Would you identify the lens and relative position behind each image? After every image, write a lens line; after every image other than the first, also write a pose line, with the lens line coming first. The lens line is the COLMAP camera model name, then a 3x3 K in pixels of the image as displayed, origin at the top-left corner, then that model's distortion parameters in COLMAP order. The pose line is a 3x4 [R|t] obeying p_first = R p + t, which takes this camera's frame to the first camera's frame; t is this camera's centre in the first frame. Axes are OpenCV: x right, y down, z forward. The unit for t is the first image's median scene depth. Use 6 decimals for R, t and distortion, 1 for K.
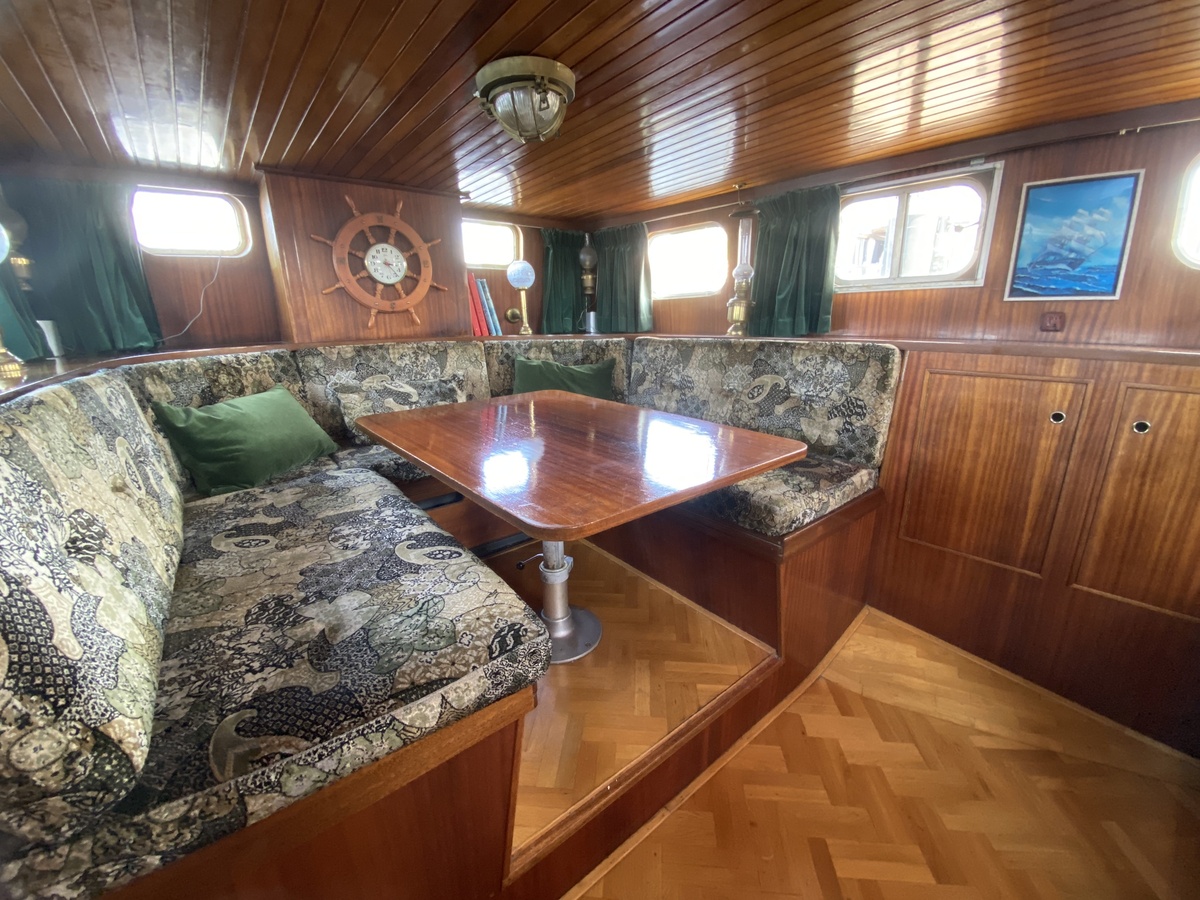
lens RADIAL K [[486.2, 0, 597.5], [0, 486.2, 464.4], [0, 0, 1]] dist [0.002849, -0.015266]
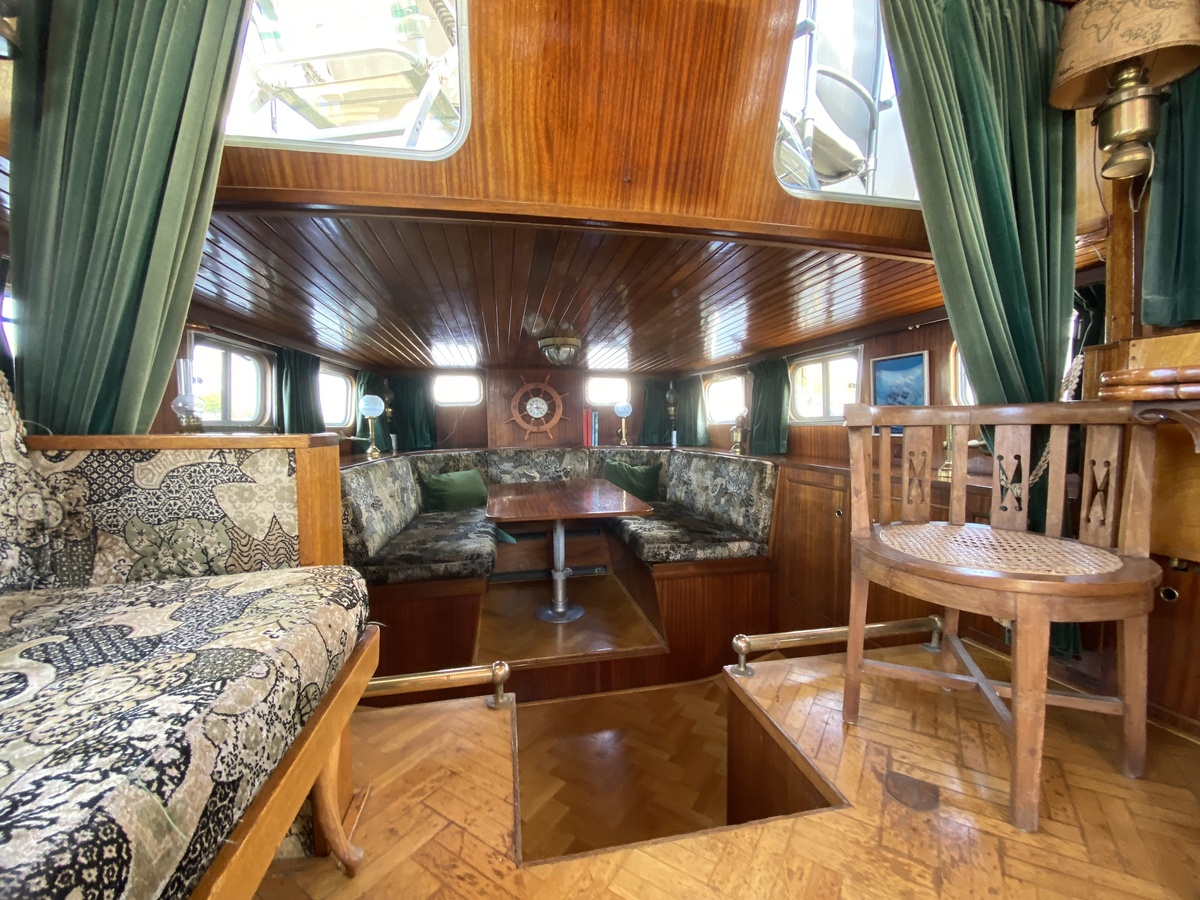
lens RADIAL K [[486.2, 0, 597.5], [0, 486.2, 464.4], [0, 0, 1]] dist [0.002849, -0.015266]
pose [[0.882505, 0.048301, -0.467816, 0.661285], [-0.142133, 0.975590, -0.167398, 0.078507], [0.448311, 0.214222, 0.867828, -0.470280]]
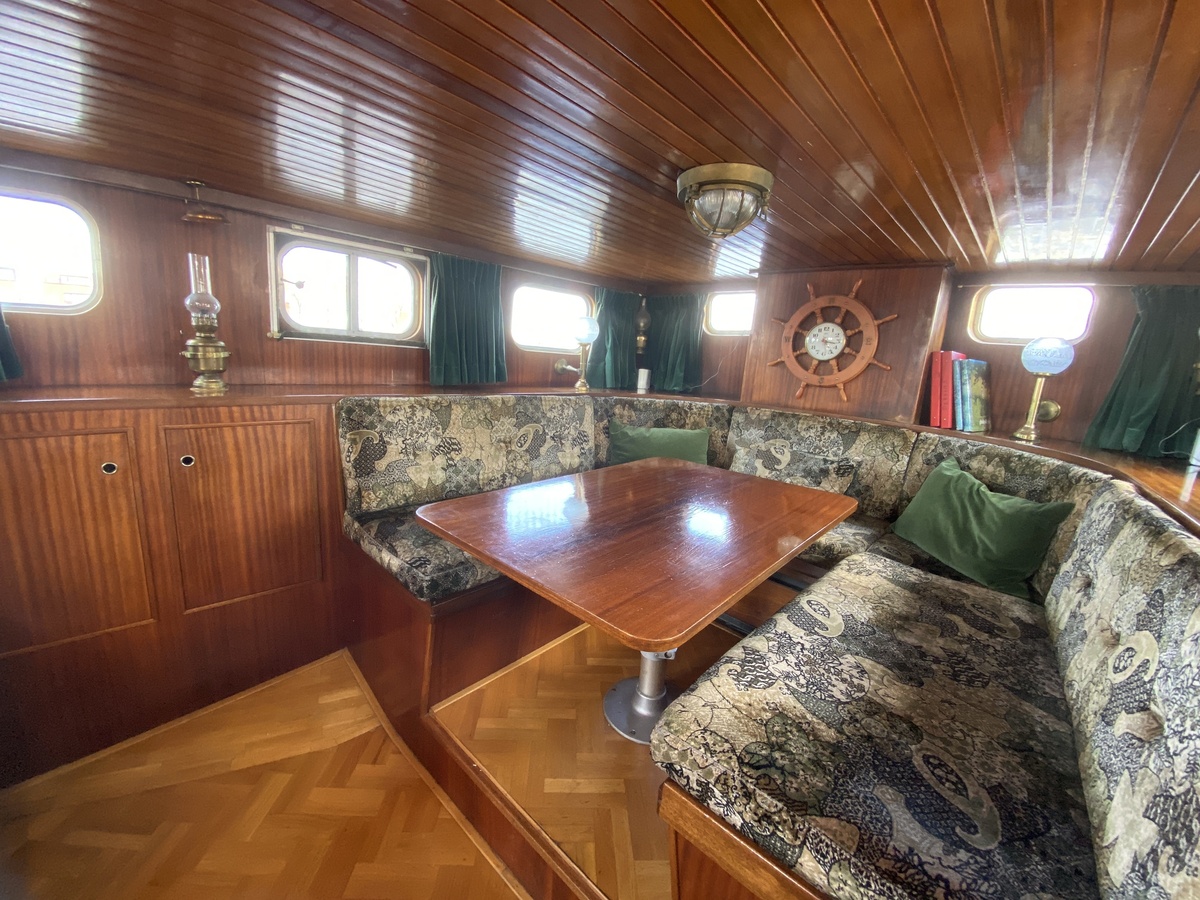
lens RADIAL K [[479.4, 0, 591.6], [0, 479.4, 454.0], [0, 0, 1]] dist [0.008345, -0.014317]
pose [[0.123243, 0.228468, -0.965719, 0.559947], [-0.358019, 0.917838, 0.171451, -0.193180], [0.925545, 0.324616, 0.194913, 0.424010]]
